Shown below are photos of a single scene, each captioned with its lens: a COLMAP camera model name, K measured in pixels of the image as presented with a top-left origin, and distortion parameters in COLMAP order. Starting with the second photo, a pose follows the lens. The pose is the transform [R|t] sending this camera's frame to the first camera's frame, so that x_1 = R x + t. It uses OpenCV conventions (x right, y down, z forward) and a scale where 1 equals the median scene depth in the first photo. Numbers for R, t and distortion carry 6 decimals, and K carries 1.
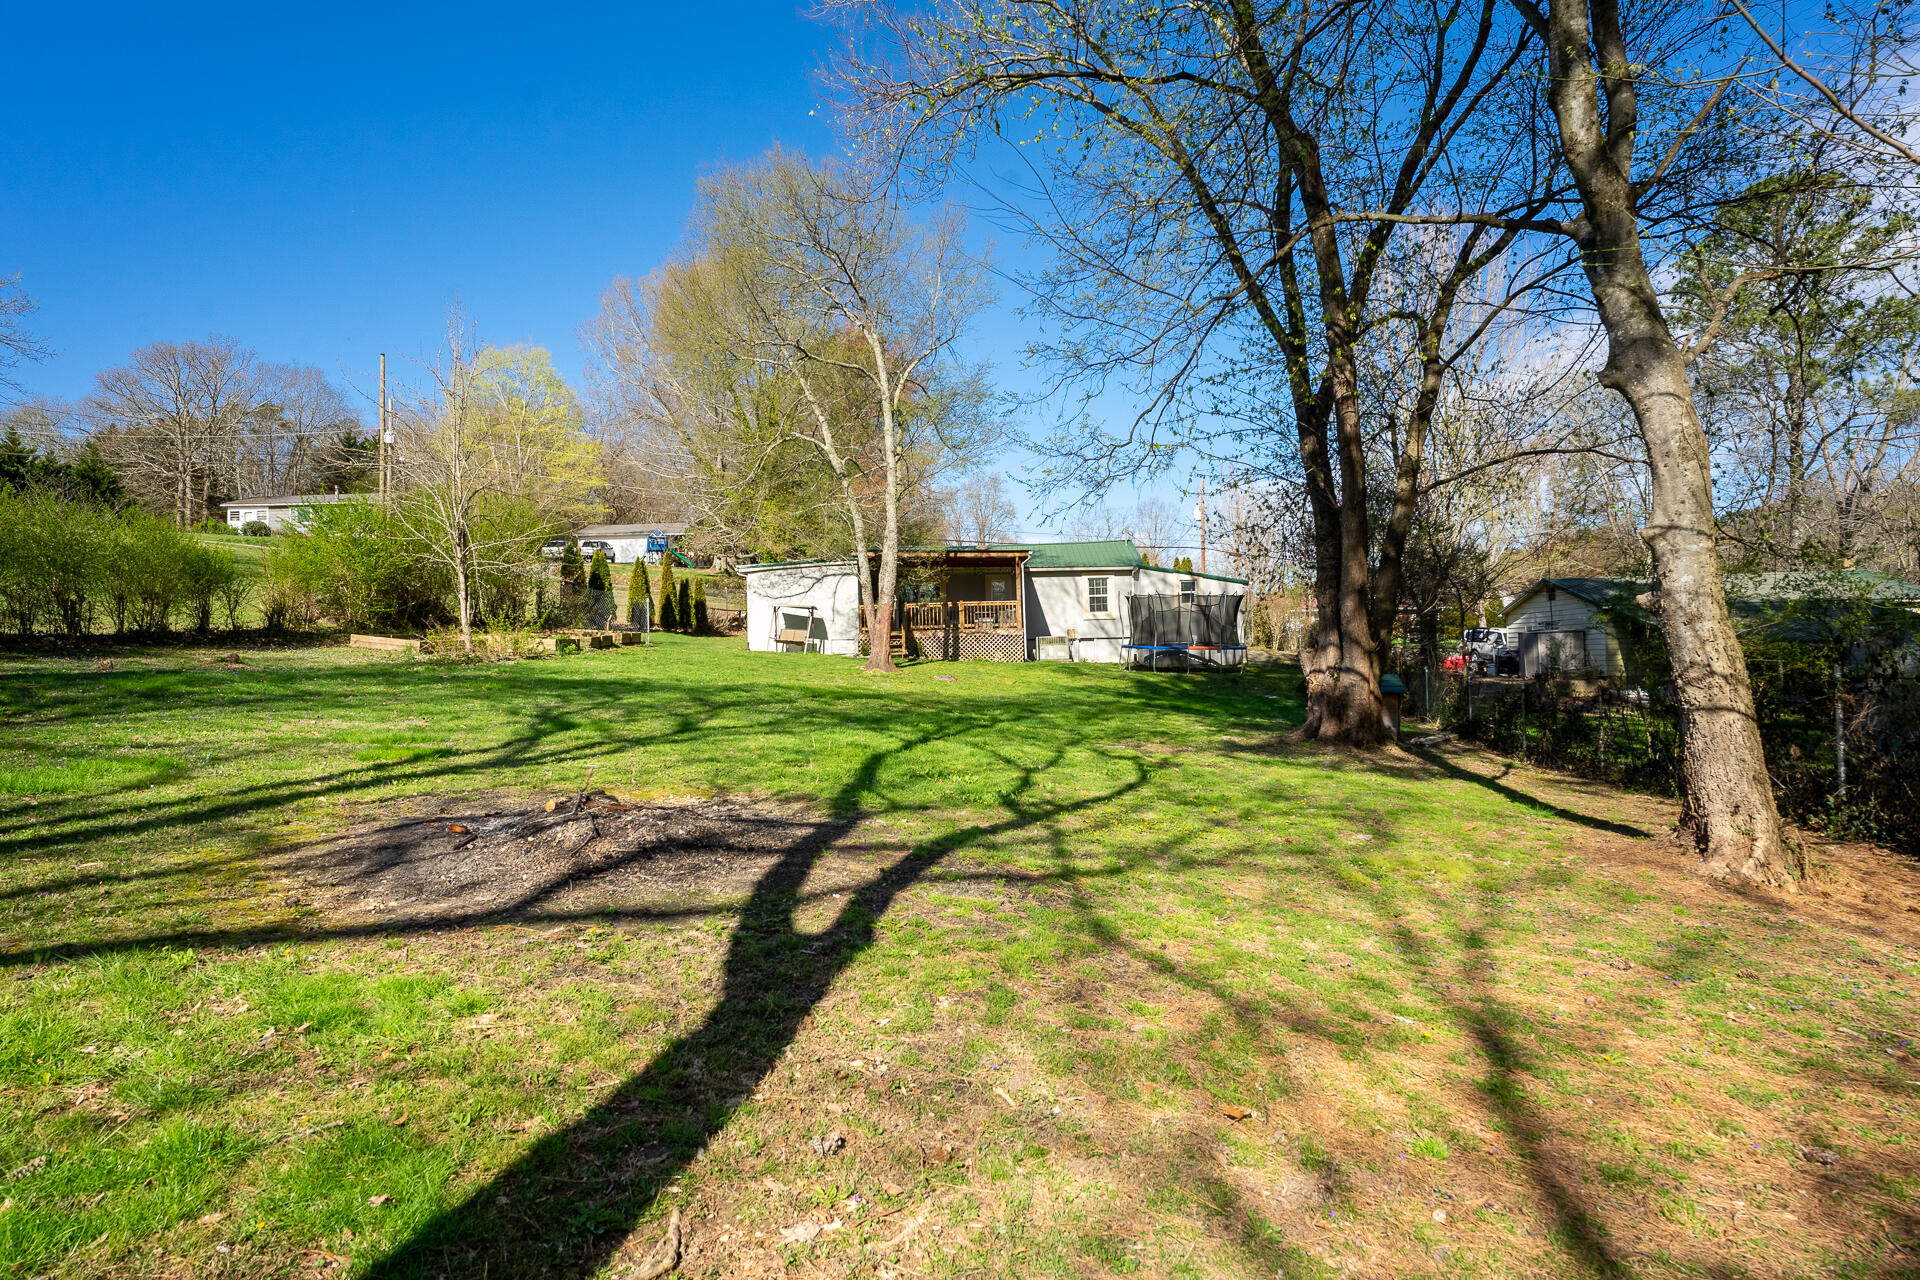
lens RADIAL K [[1021.5, 0, 955.4], [0, 1021.5, 643.7], [0, 0, 1]] dist [0.000168, 0.000001]
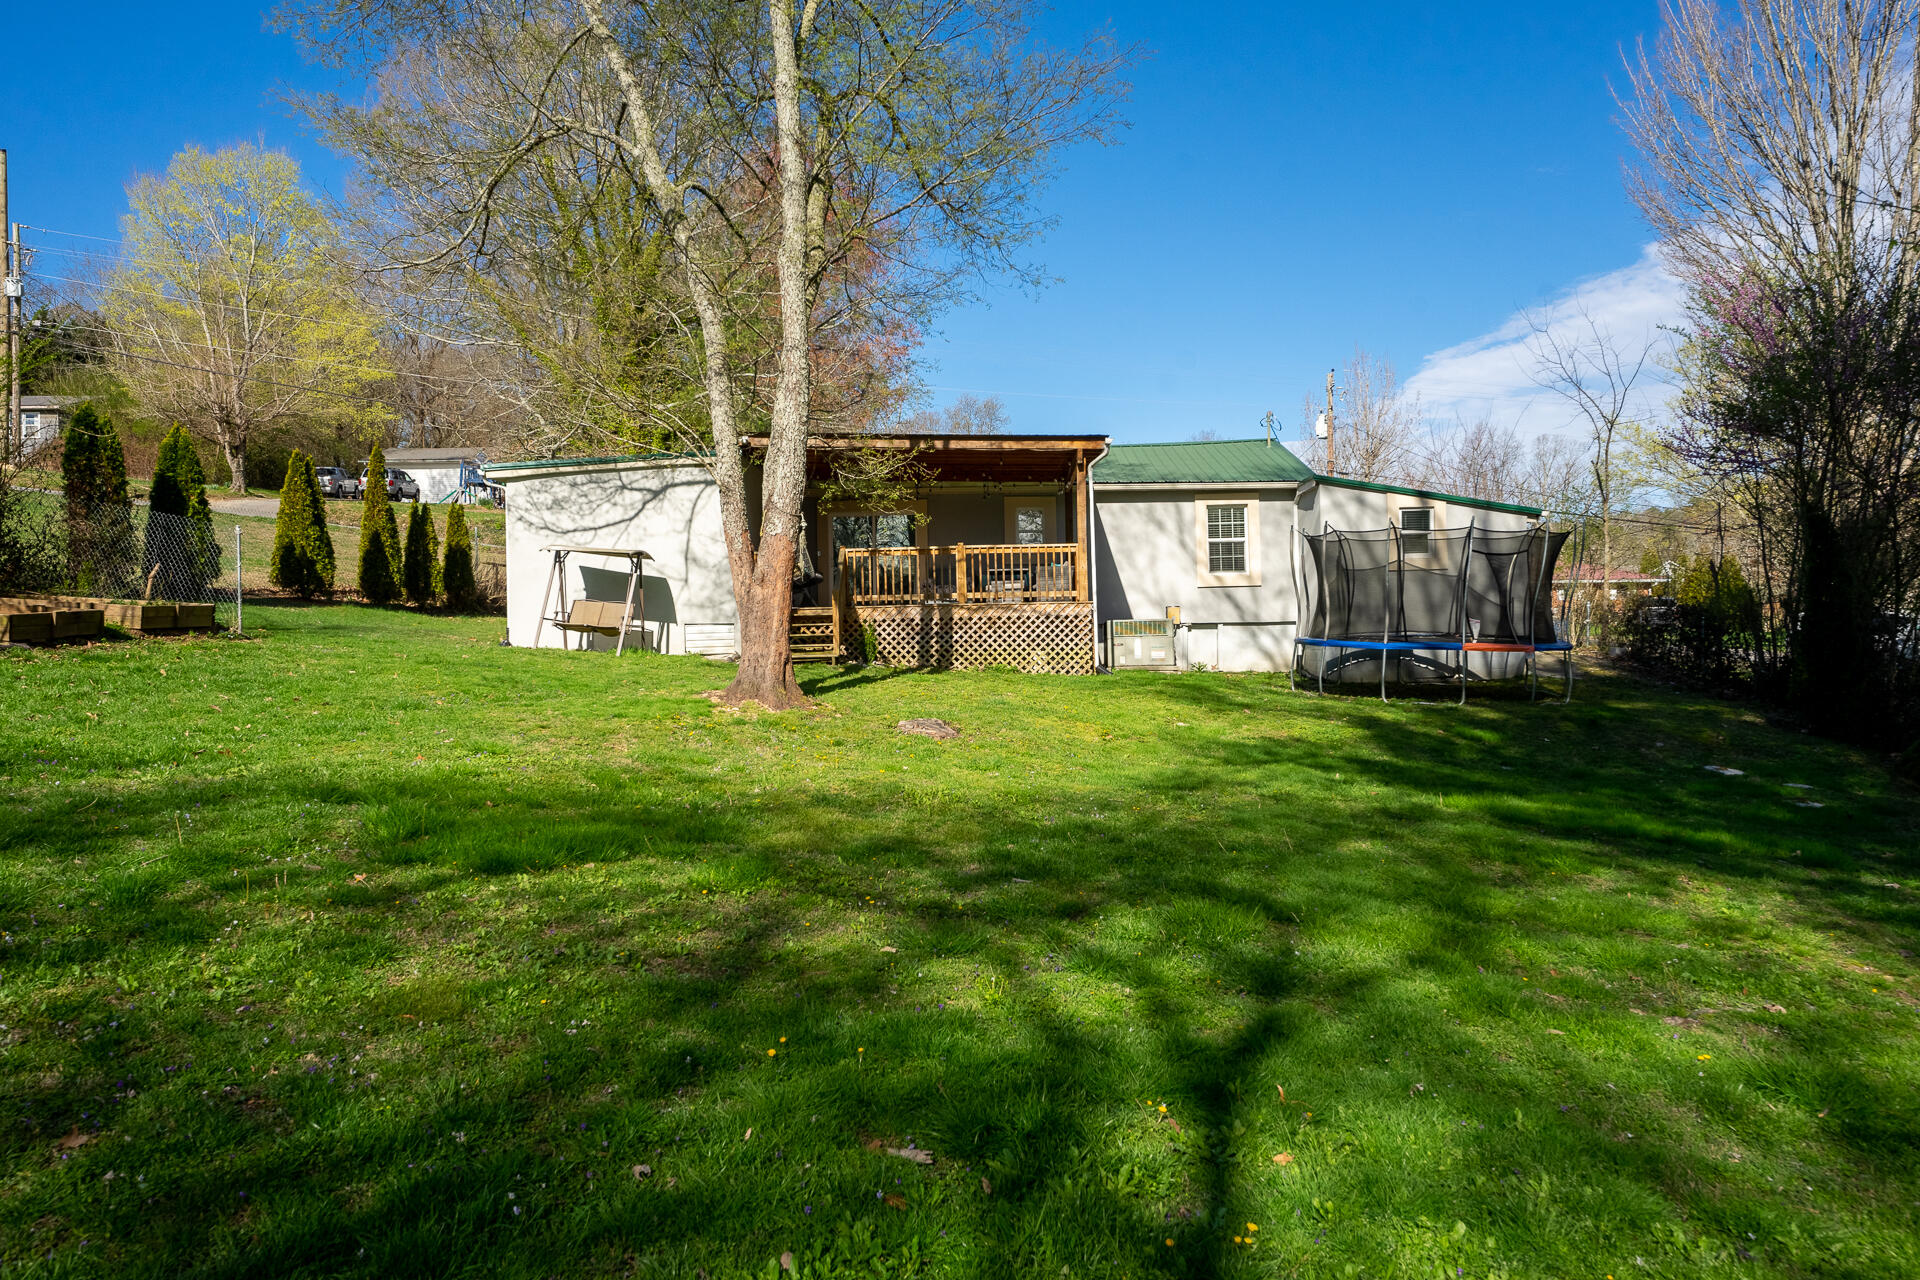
lens RADIAL K [[1264.6, 0, 961.7], [0, 1264.6, 636.3], [0, 0, 1]] dist [0.033592, 0.000367]
pose [[0.999674, 0.006818, 0.024602, -0.007246], [-0.006979, 0.999955, 0.006467, -0.002532], [-0.024557, -0.006637, 0.999676, 0.411498]]
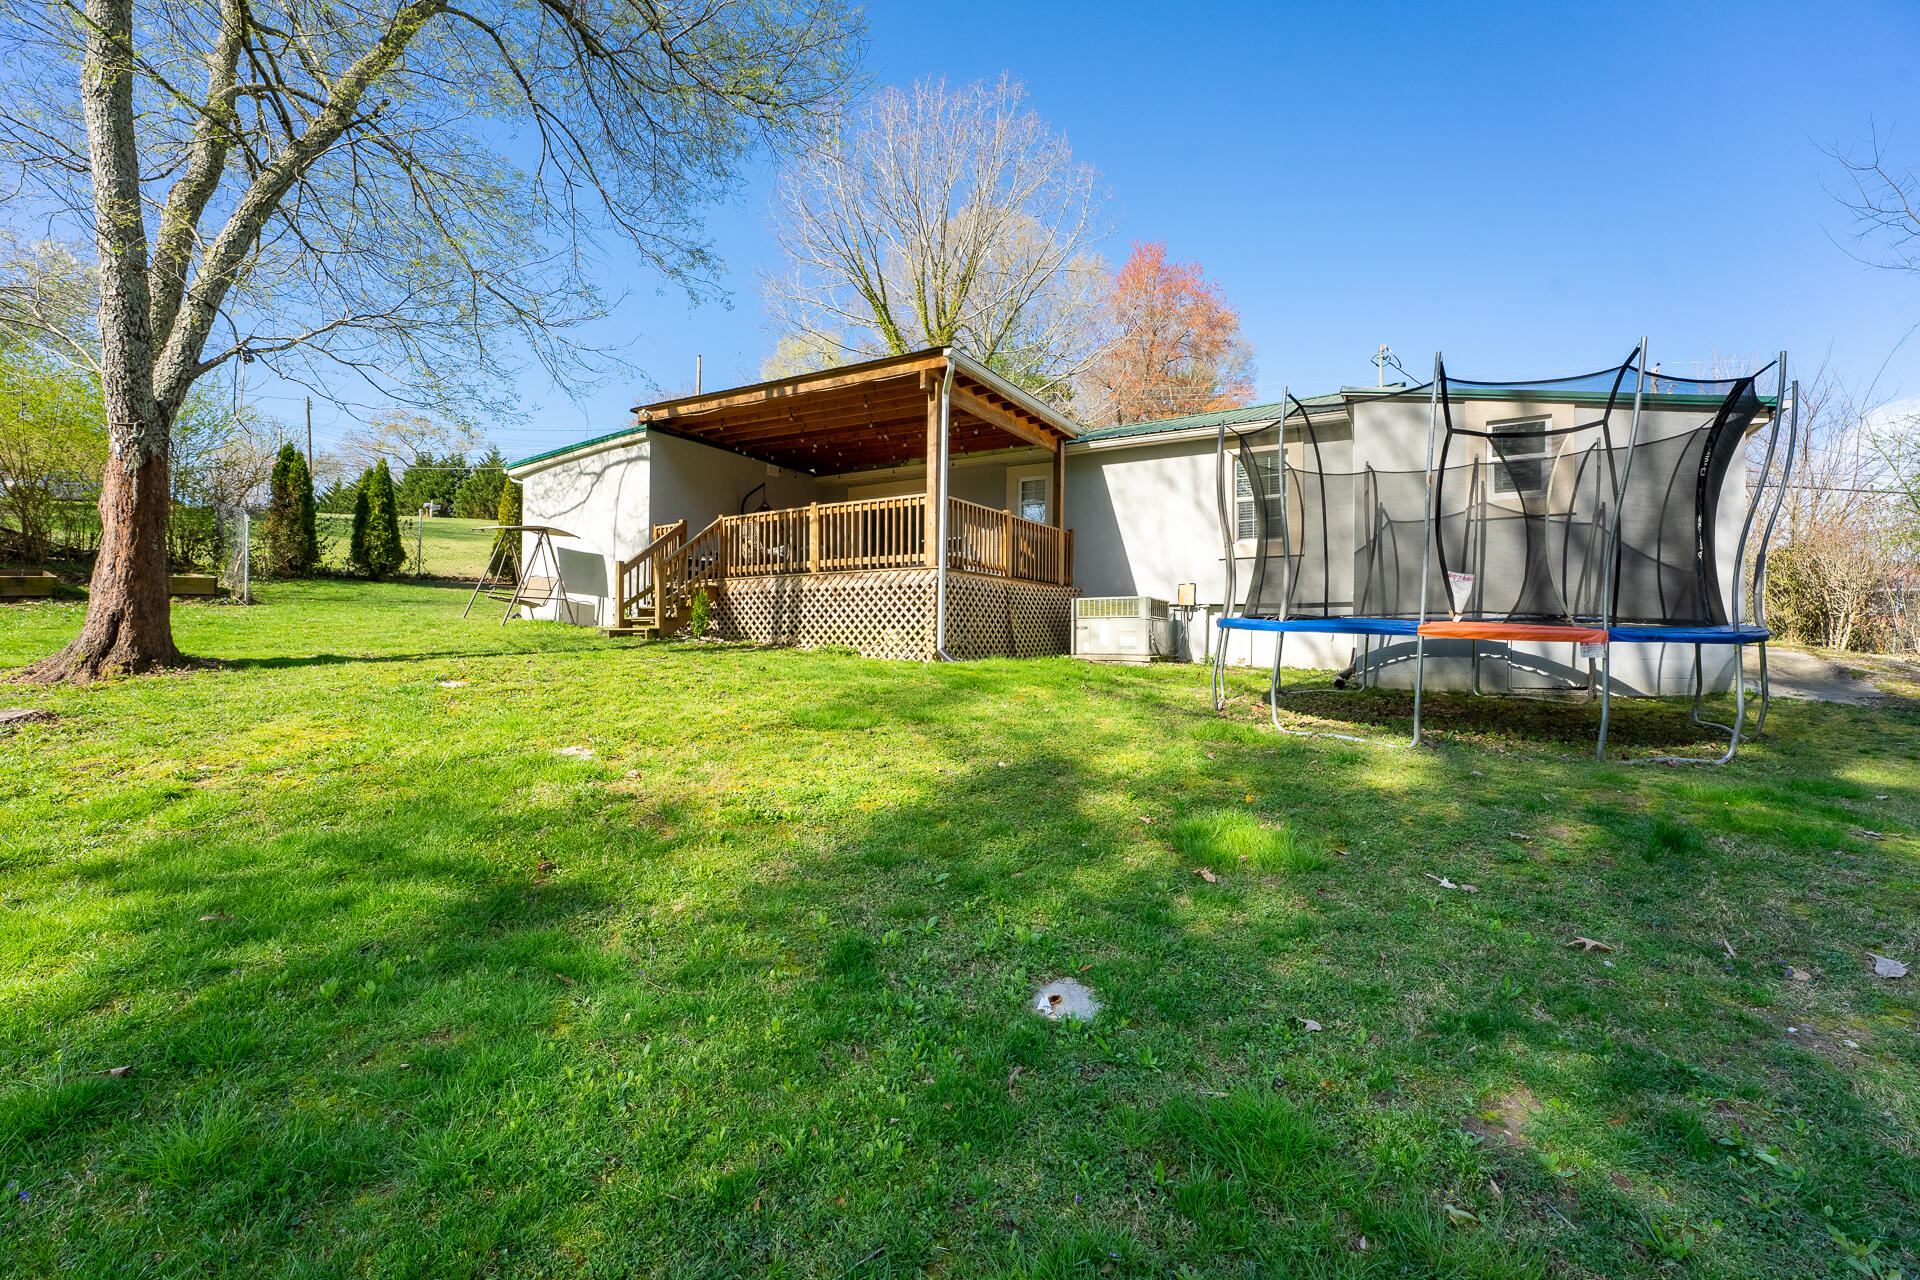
lens RADIAL K [[774.8, 0, 963.2], [0, 774.8, 641.9], [0, 0, 1]] dist [-0.022496, 0.000037]
pose [[0.866922, 0.032479, -0.497385, 0.213005], [-0.022307, 0.999403, 0.026380, 0.004241], [0.497944, -0.011774, 0.867129, 0.756358]]
